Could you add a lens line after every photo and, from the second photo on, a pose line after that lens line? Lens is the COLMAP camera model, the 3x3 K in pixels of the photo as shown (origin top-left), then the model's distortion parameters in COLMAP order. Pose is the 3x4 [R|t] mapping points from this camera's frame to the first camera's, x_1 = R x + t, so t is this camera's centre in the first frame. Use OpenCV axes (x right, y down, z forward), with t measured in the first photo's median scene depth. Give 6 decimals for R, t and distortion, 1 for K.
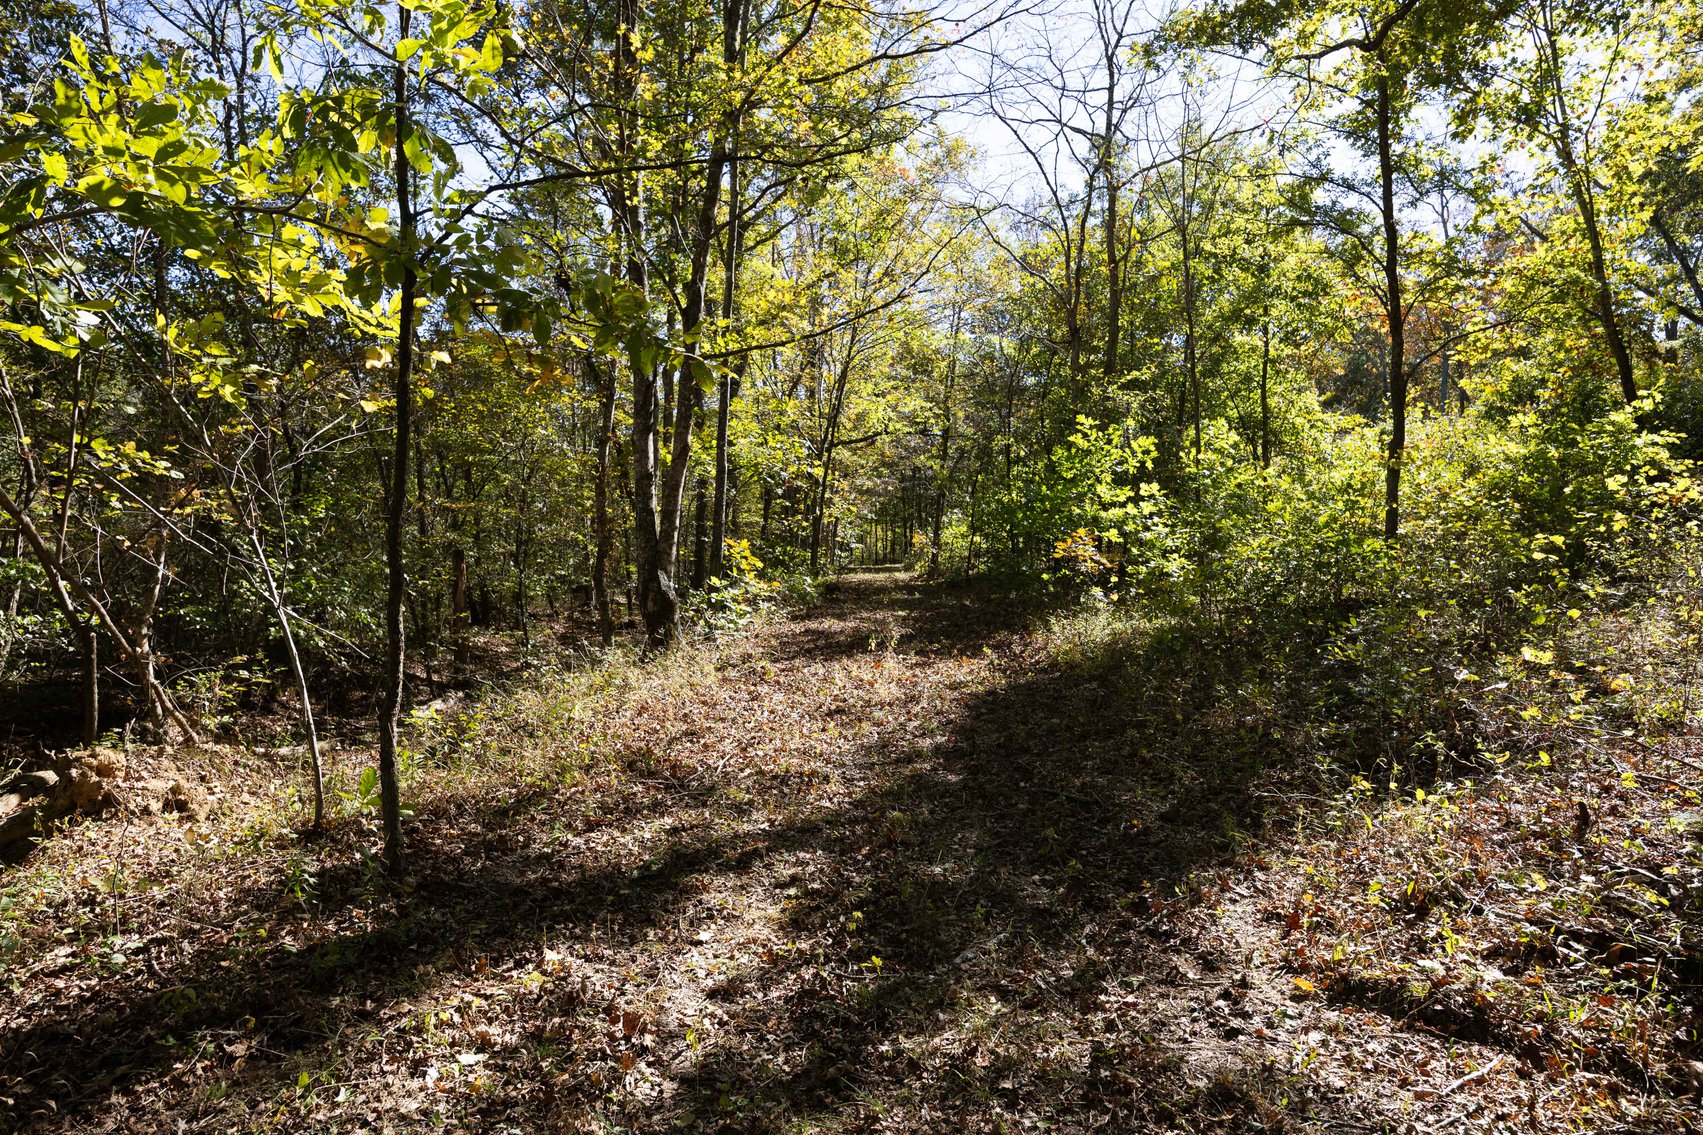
lens RADIAL K [[1035.1, 0, 851.5], [0, 1035.1, 567.5], [0, 0, 1]] dist [-0.006205, 0.000475]
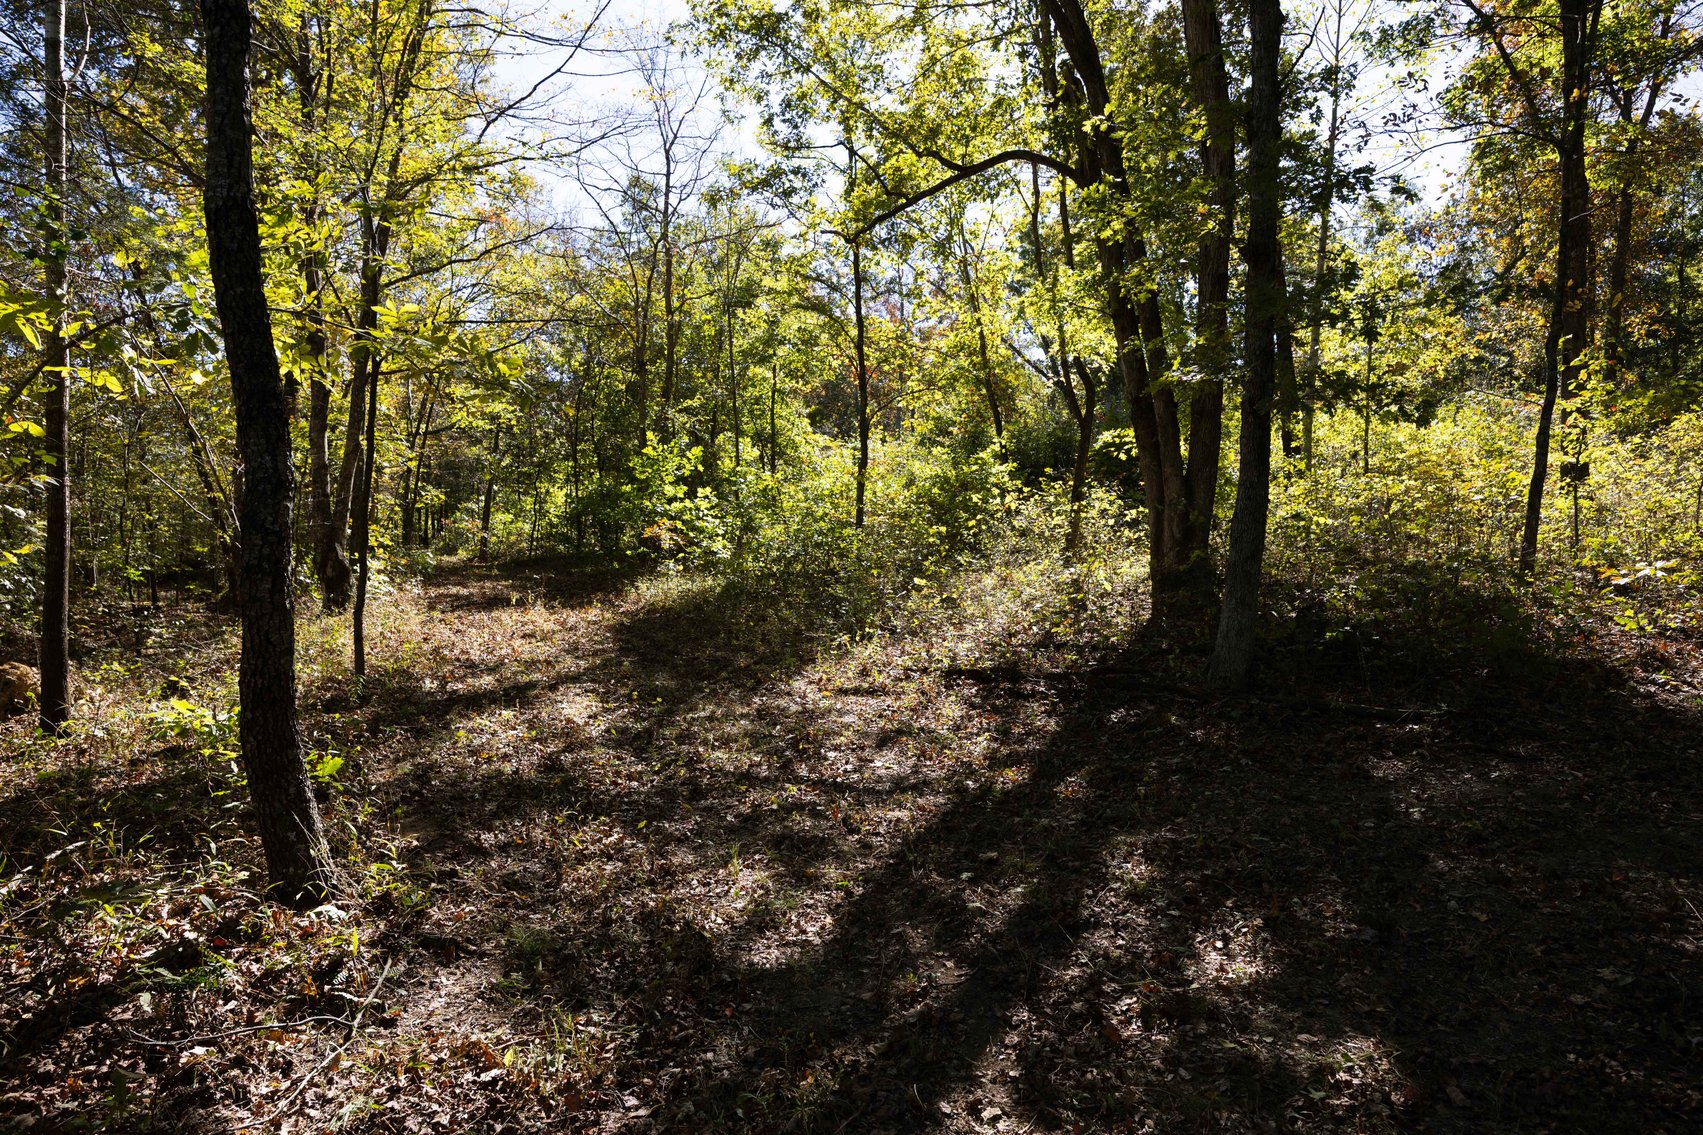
lens RADIAL K [[1035.1, 0, 851.5], [0, 1035.1, 567.5], [0, 0, 1]] dist [-0.006205, 0.000475]
pose [[0.890540, -0.000713, 0.454904, -0.151423], [-0.004314, 0.999941, 0.010014, 0.012599], [-0.454884, -0.010880, 0.890484, -0.295198]]
